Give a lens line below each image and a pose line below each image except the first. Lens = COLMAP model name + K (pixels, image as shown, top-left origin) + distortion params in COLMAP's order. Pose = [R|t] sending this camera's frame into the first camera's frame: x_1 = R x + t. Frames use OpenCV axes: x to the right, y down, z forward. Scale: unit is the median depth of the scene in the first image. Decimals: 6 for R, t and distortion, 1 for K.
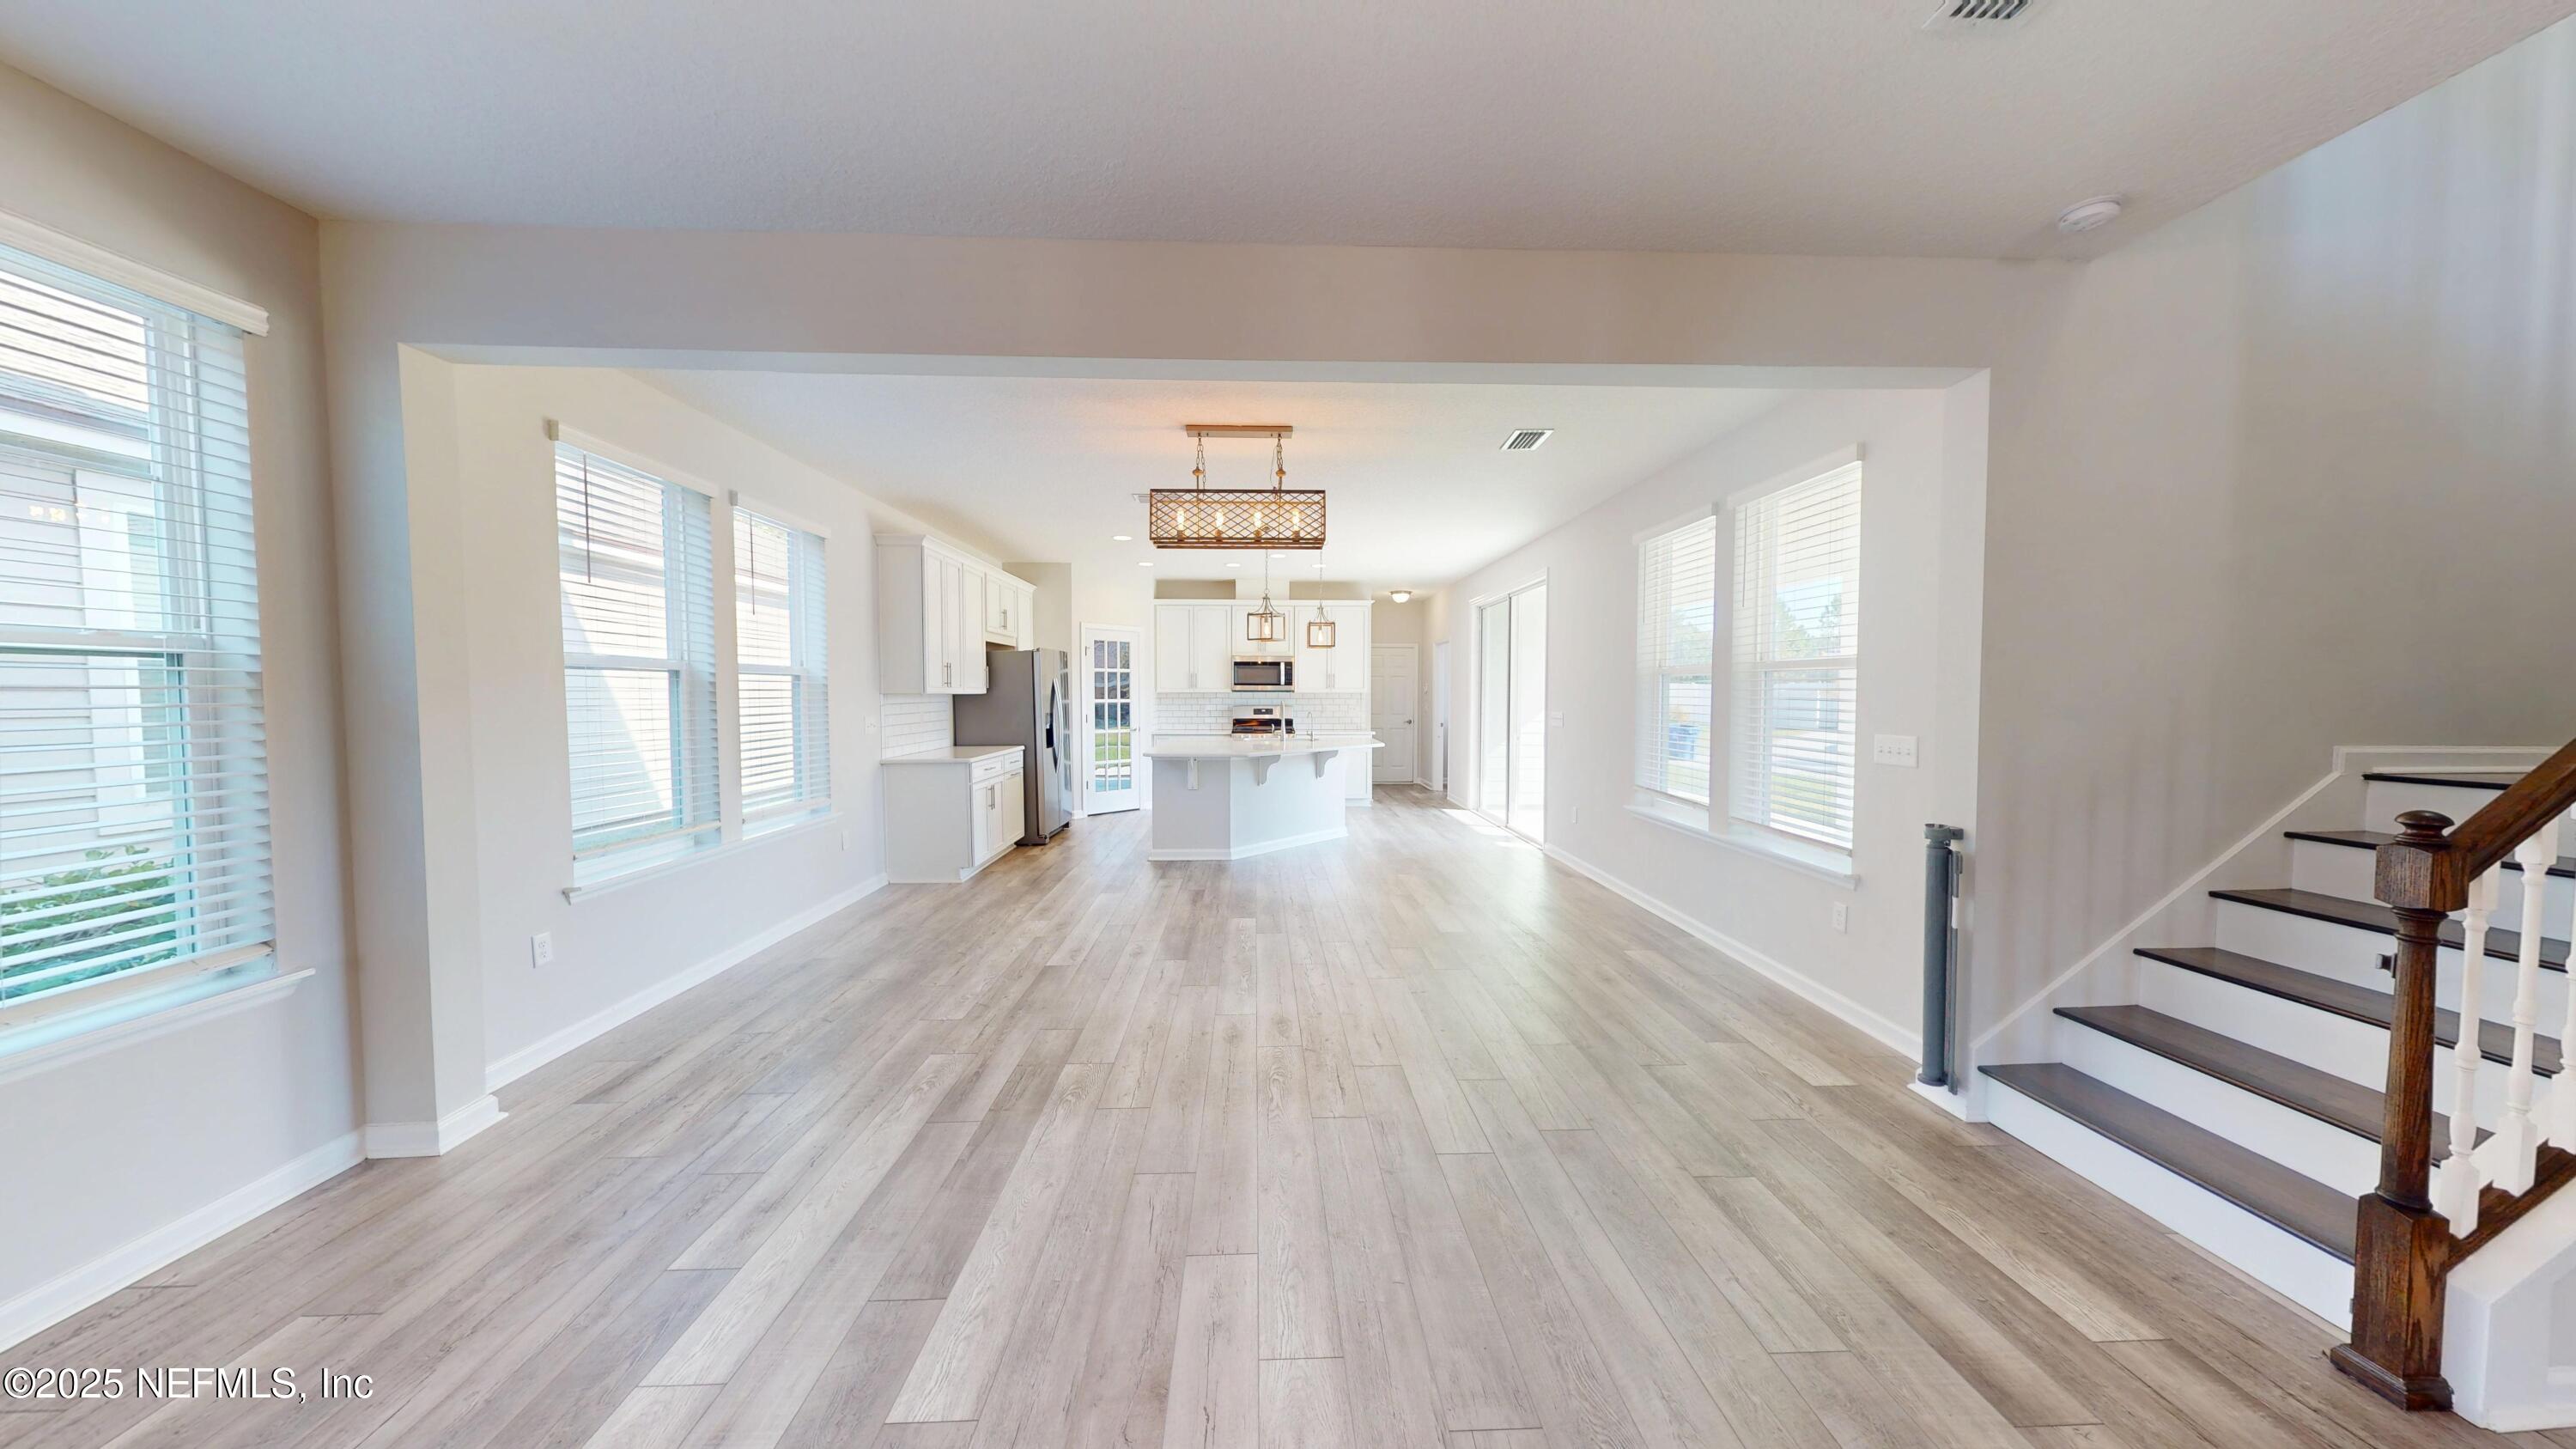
lens RADIAL K [[813.5, 0, 1286.5], [0, 813.5, 727.3], [0, 0, 1]] dist [-0.000168, -0.000045]
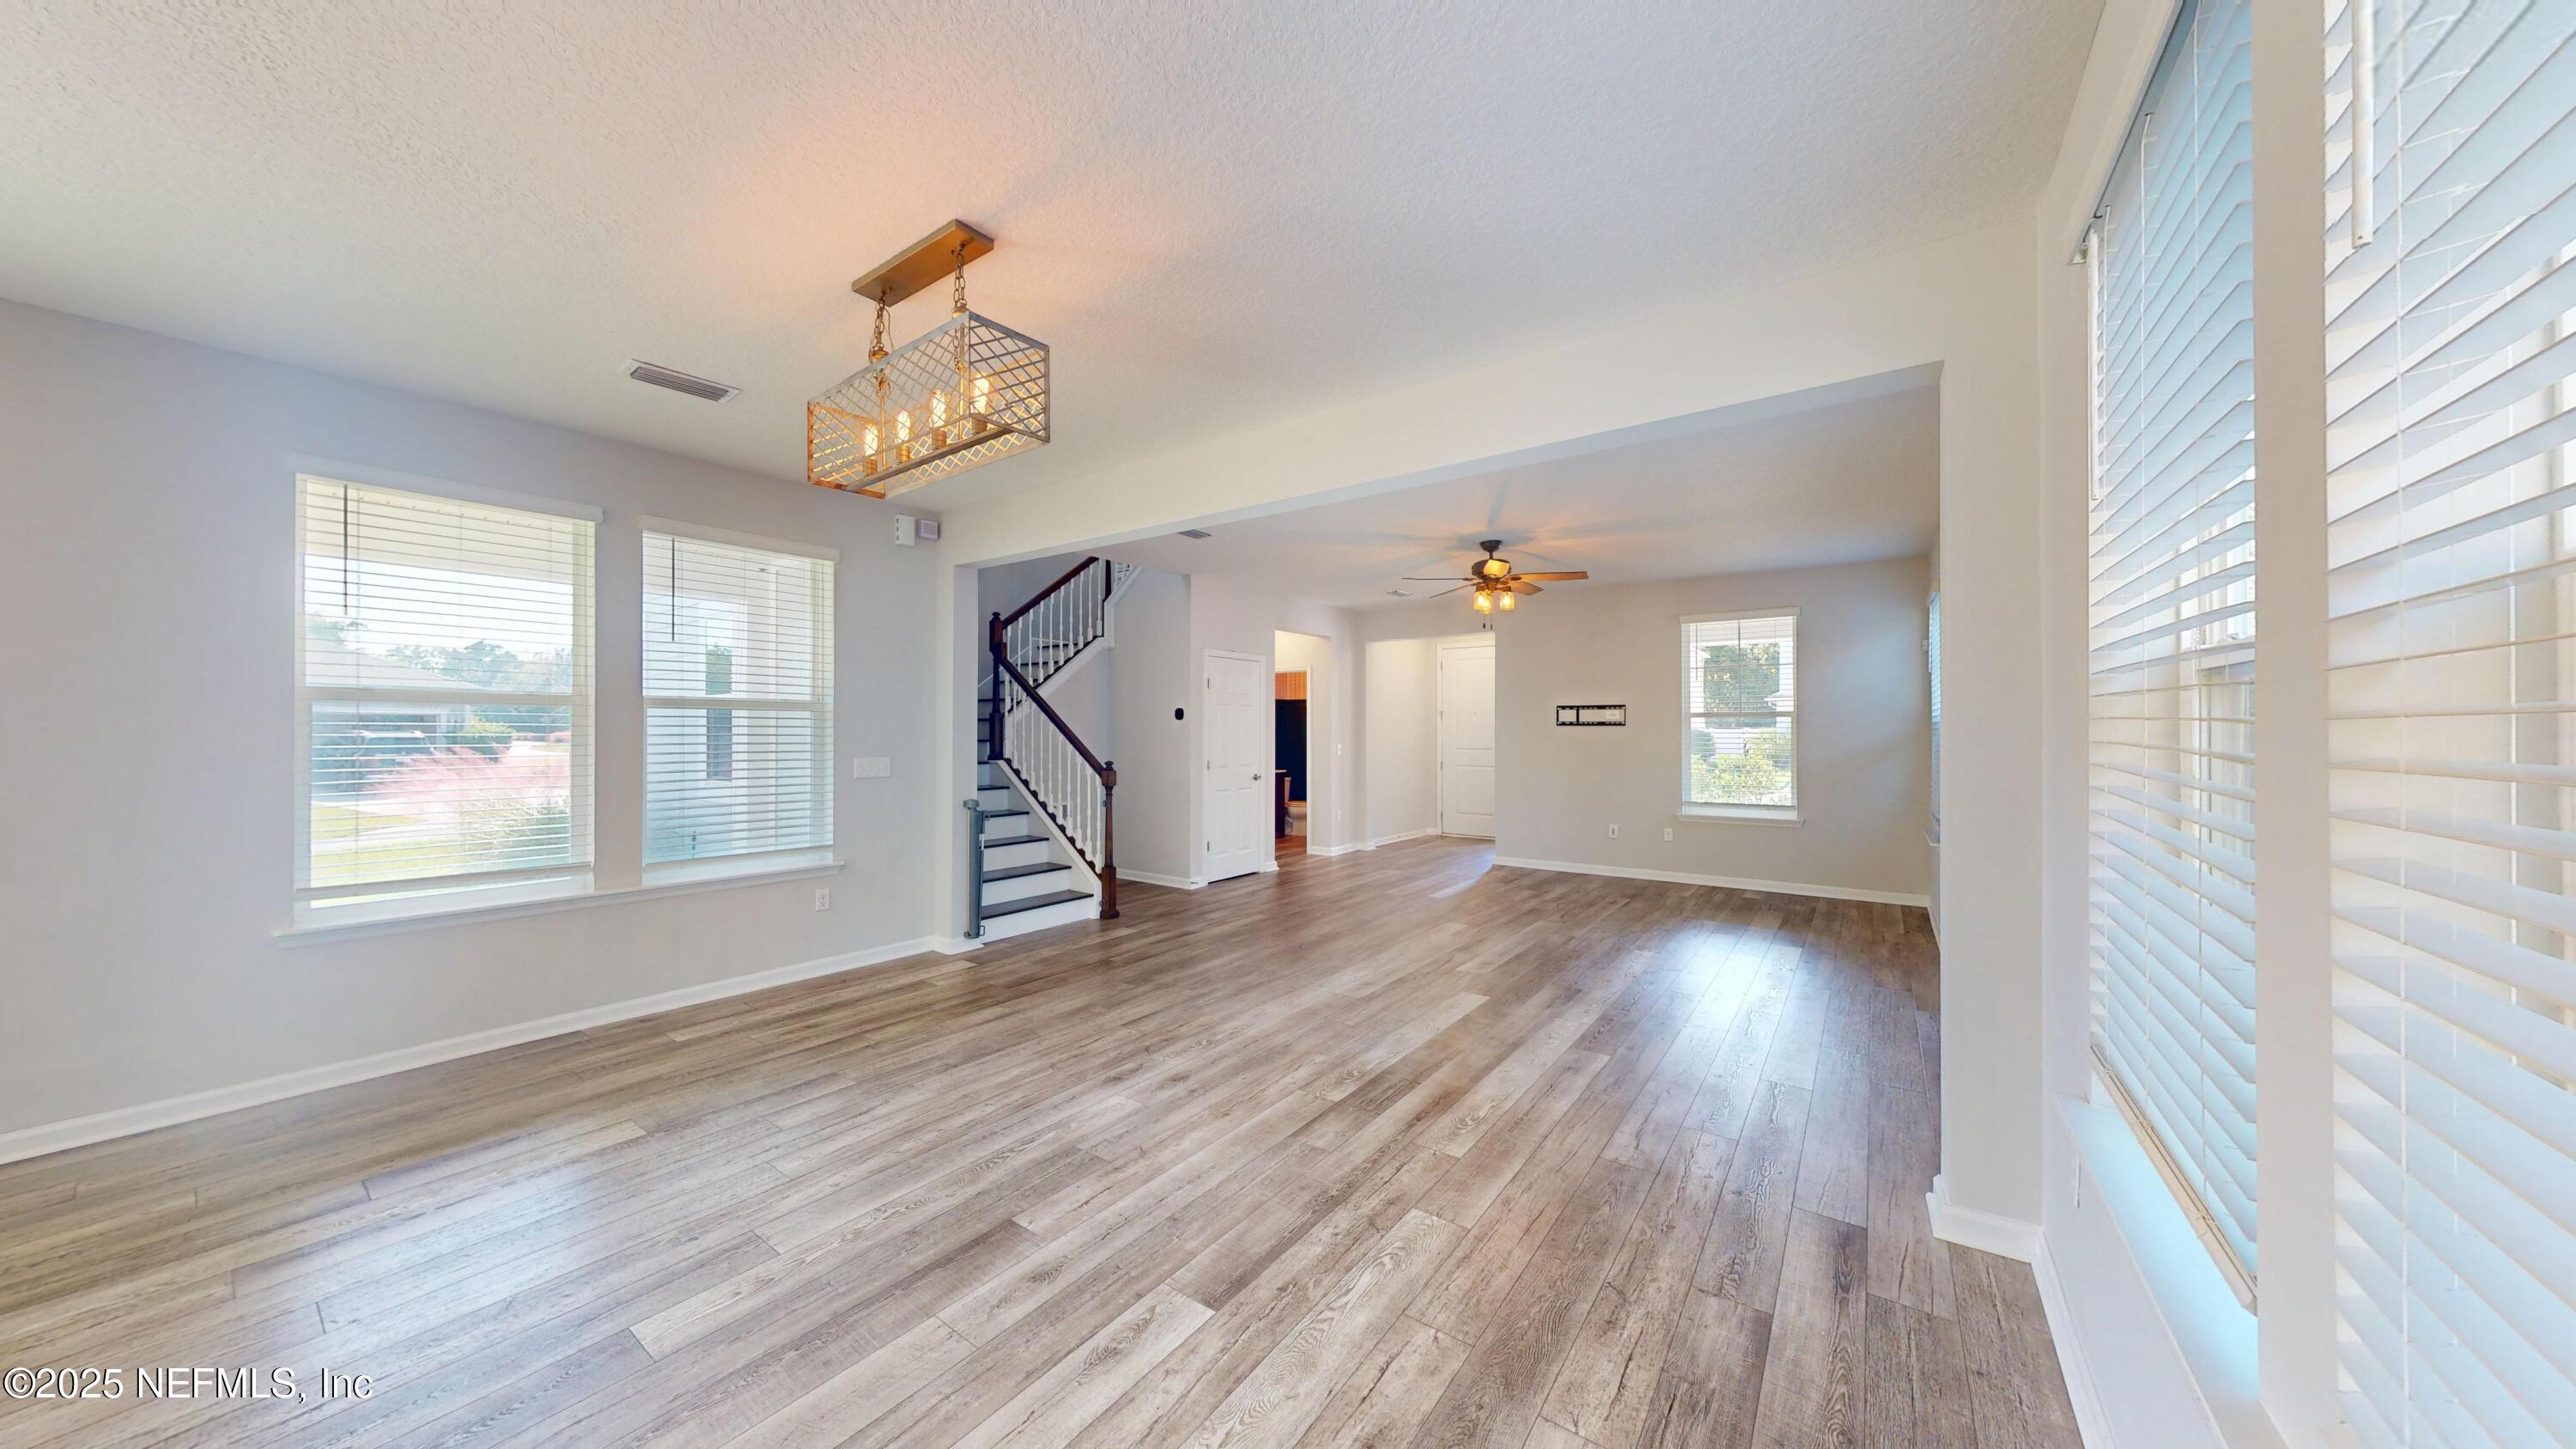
lens RADIAL K [[805.8, 0, 1286.5], [0, 805.8, 731.1], [0, 0, 1]] dist [-0.000373, -0.000042]
pose [[-0.784964, -0.000873, 0.619541, -0.440870], [0.025952, 0.999075, 0.034288, -0.040318], [-0.618998, 0.042993, -0.784215, 0.947553]]
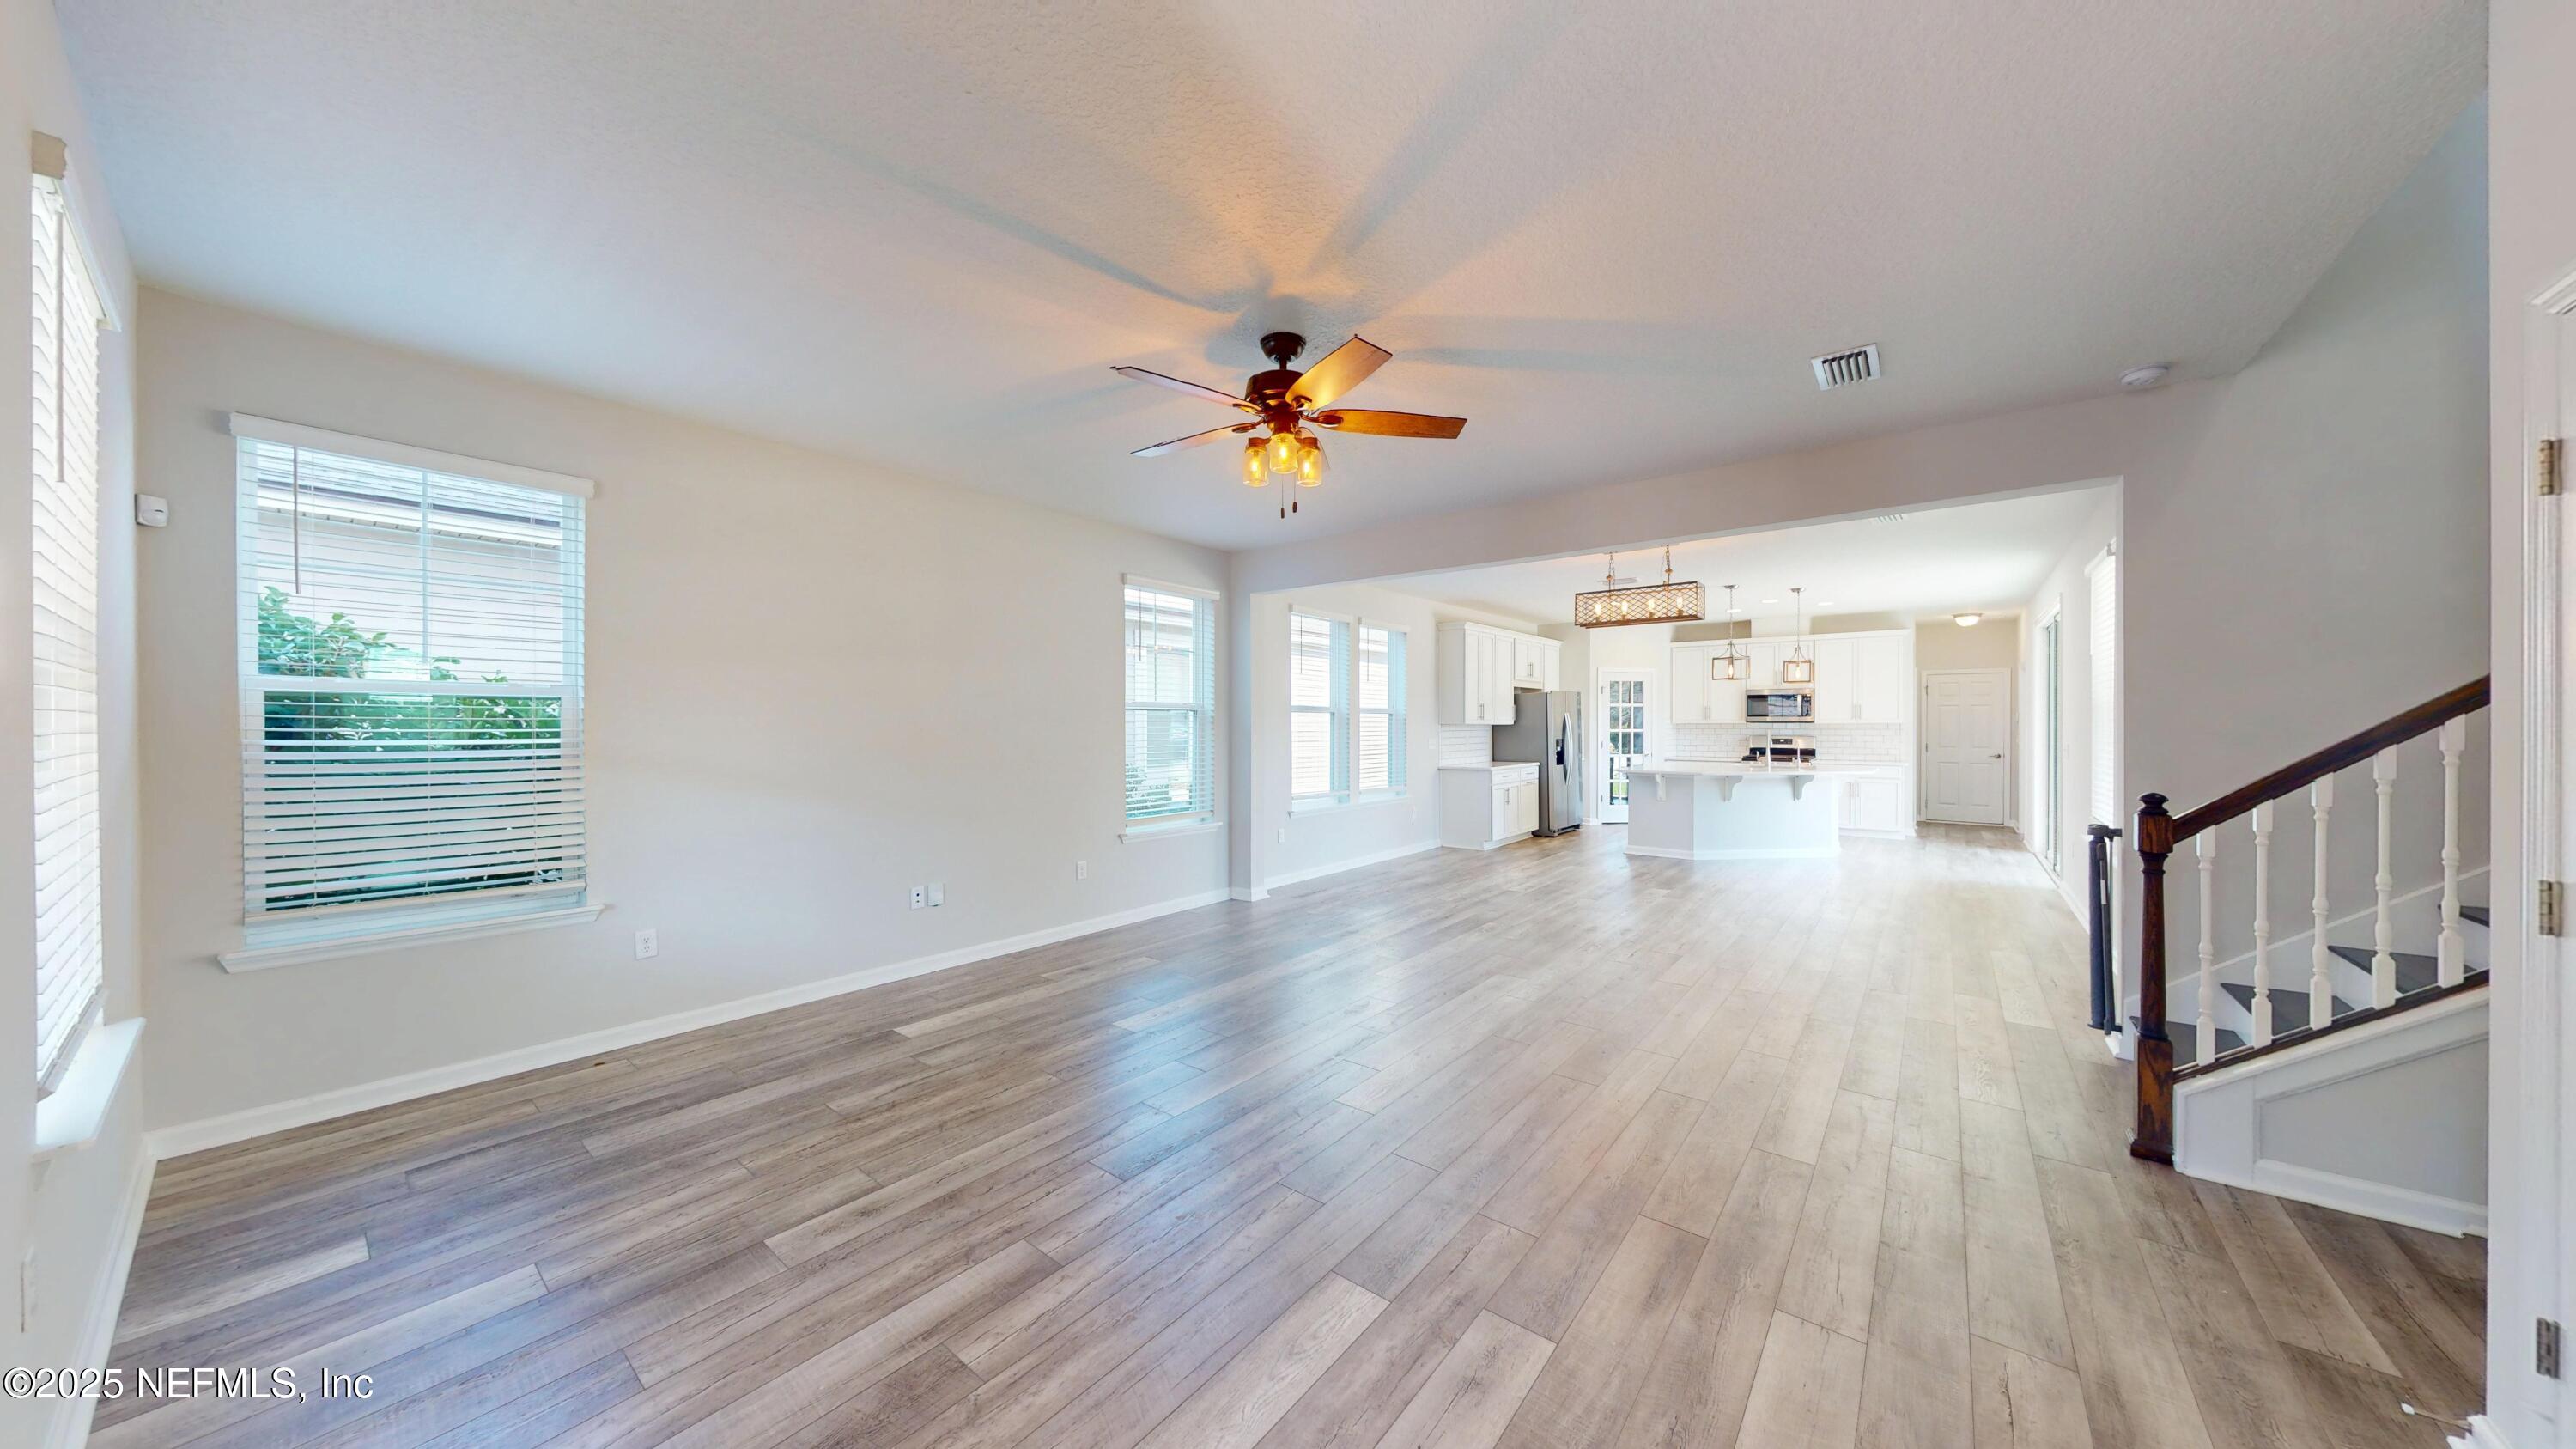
lens RADIAL K [[813.5, 0, 1286.5], [0, 813.5, 727.3], [0, 0, 1]] dist [-0.000168, -0.000045]
pose [[0.753536, 0.002581, -0.657402, 0.318739], [-0.027963, 0.999213, -0.028129, 0.018012], [0.656812, 0.039579, 0.753015, -0.385761]]
